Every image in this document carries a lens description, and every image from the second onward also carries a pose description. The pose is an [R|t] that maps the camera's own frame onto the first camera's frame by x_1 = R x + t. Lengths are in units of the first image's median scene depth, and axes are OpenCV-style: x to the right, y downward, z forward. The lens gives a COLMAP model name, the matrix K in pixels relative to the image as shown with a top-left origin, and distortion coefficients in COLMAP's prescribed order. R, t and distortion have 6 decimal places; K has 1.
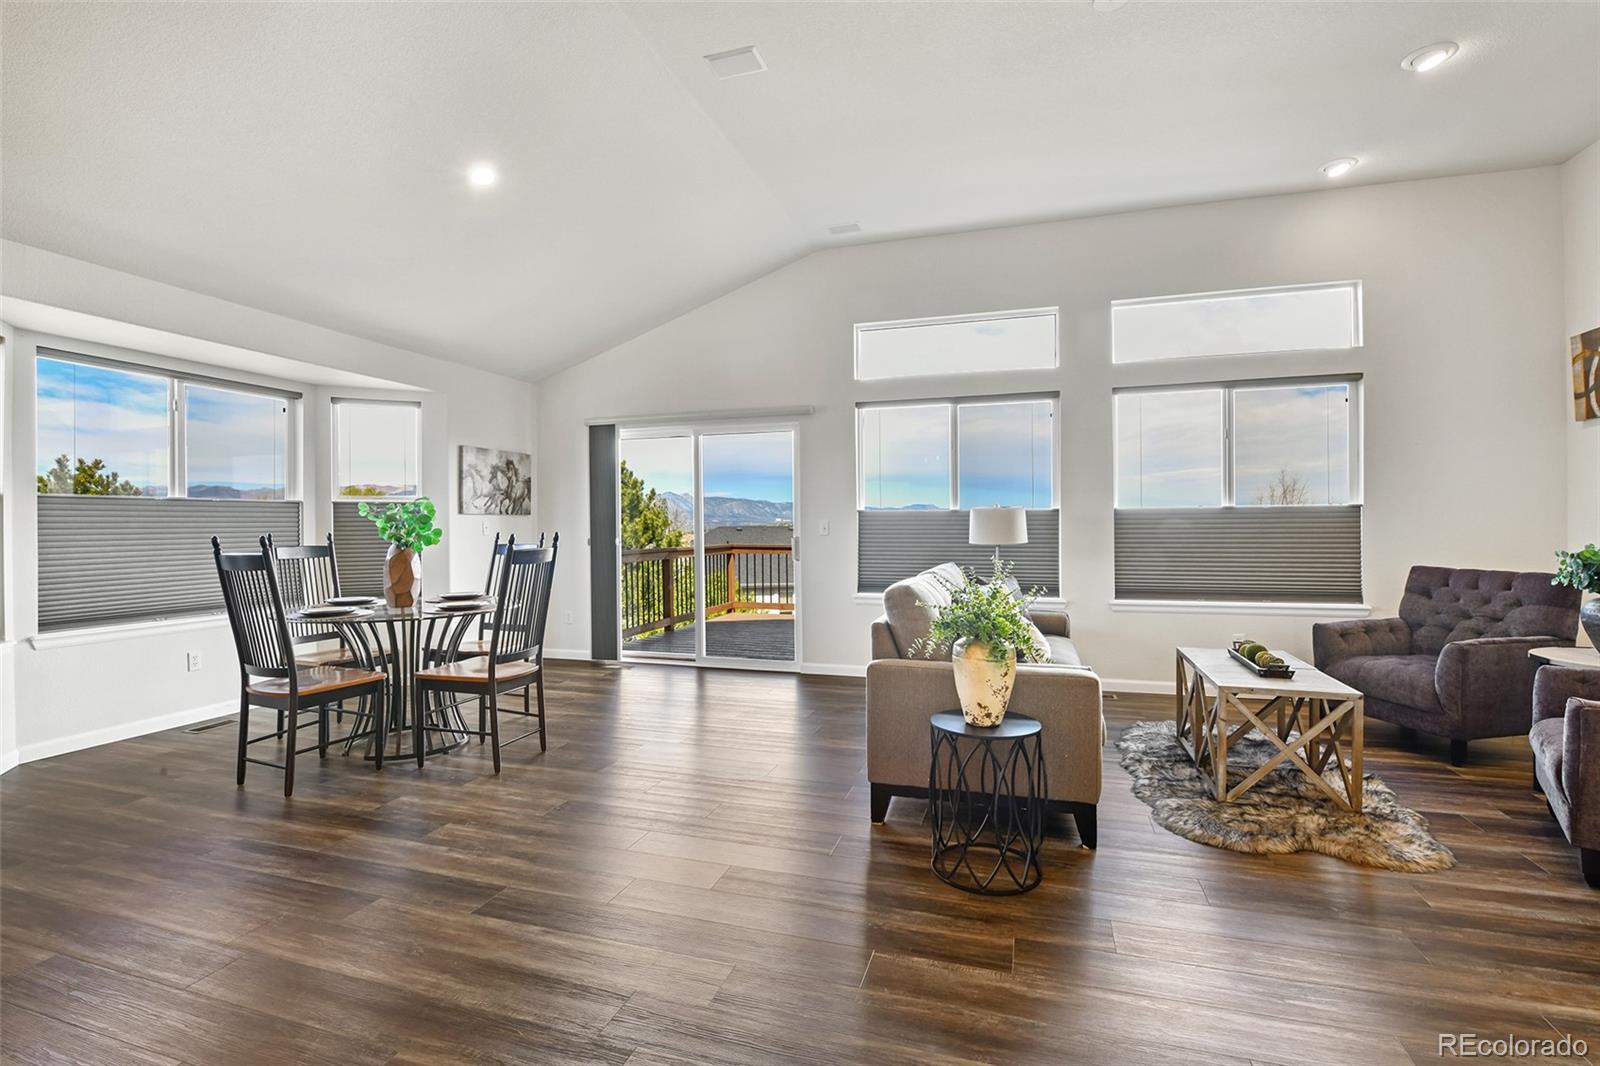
lens RADIAL K [[742.6, 0, 800.0], [0, 742.6, 533.0], [0, 0, 1]] dist [-0.012539, -0.000186]
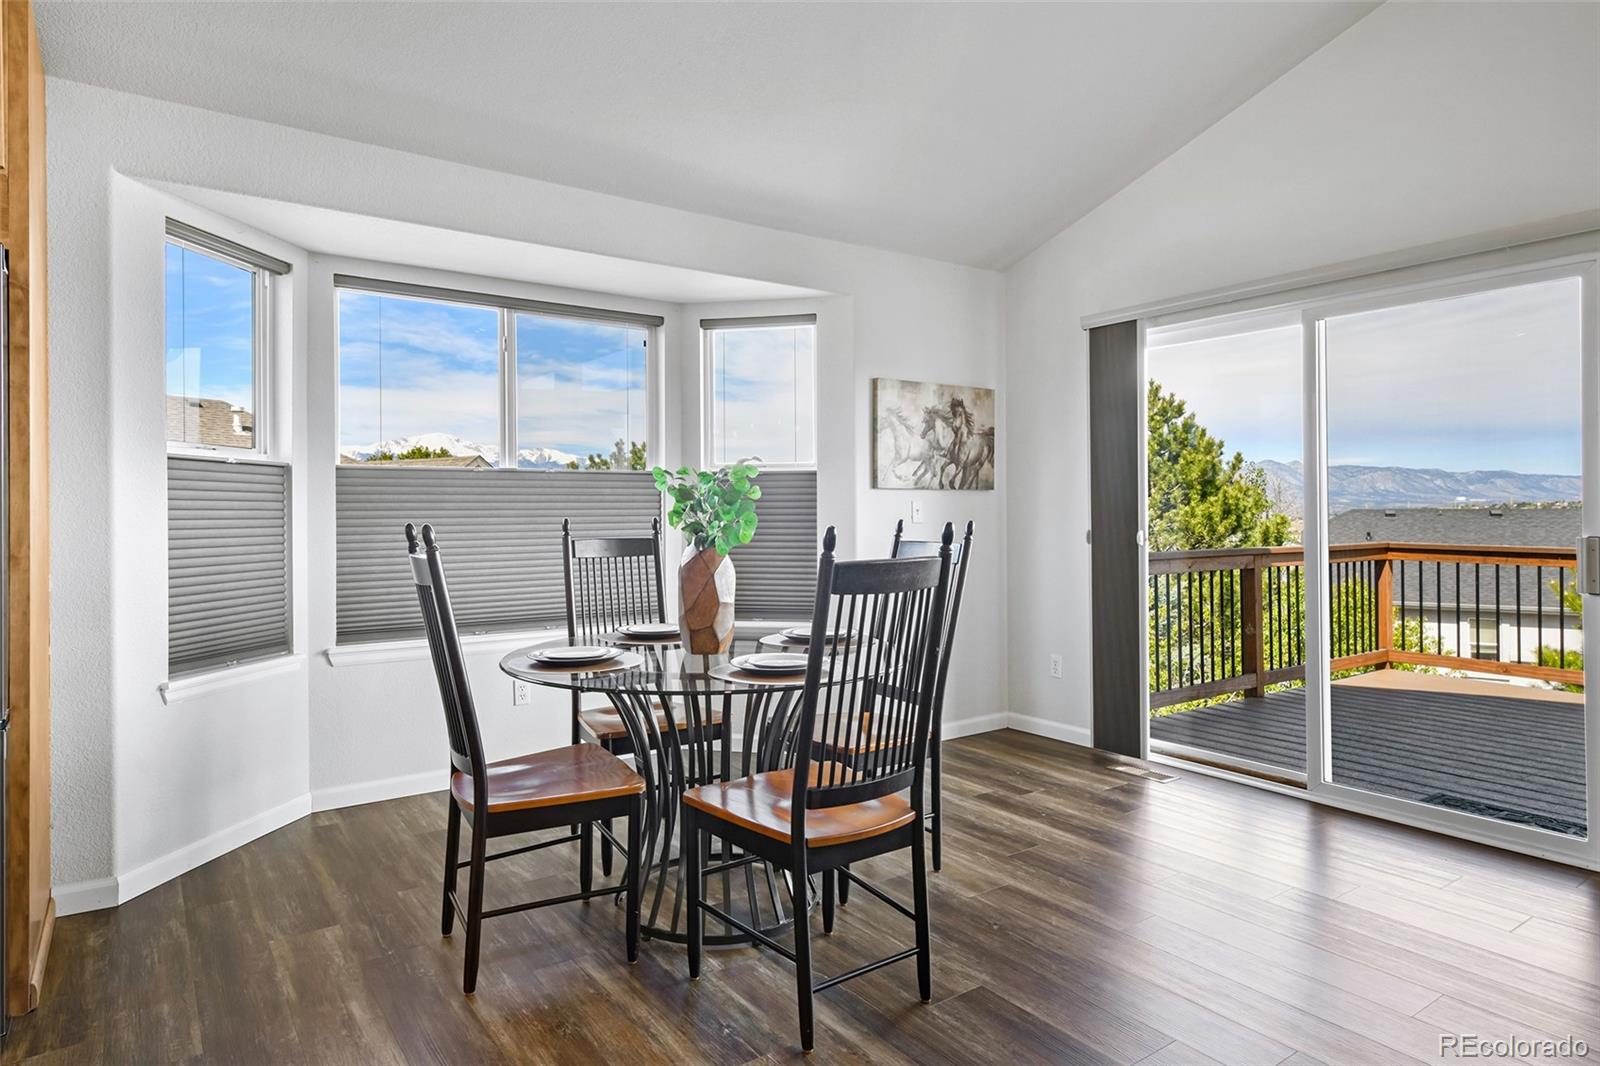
lens RADIAL K [[906.5, 0, 790.8], [0, 906.5, 507.2], [0, 0, 1]] dist [0.010724, 0.000046]
pose [[0.790066, 0.002234, -0.613018, -0.042771], [-0.008289, 0.999941, -0.007039, -0.003727], [0.612966, 0.010643, 0.790038, 0.323456]]
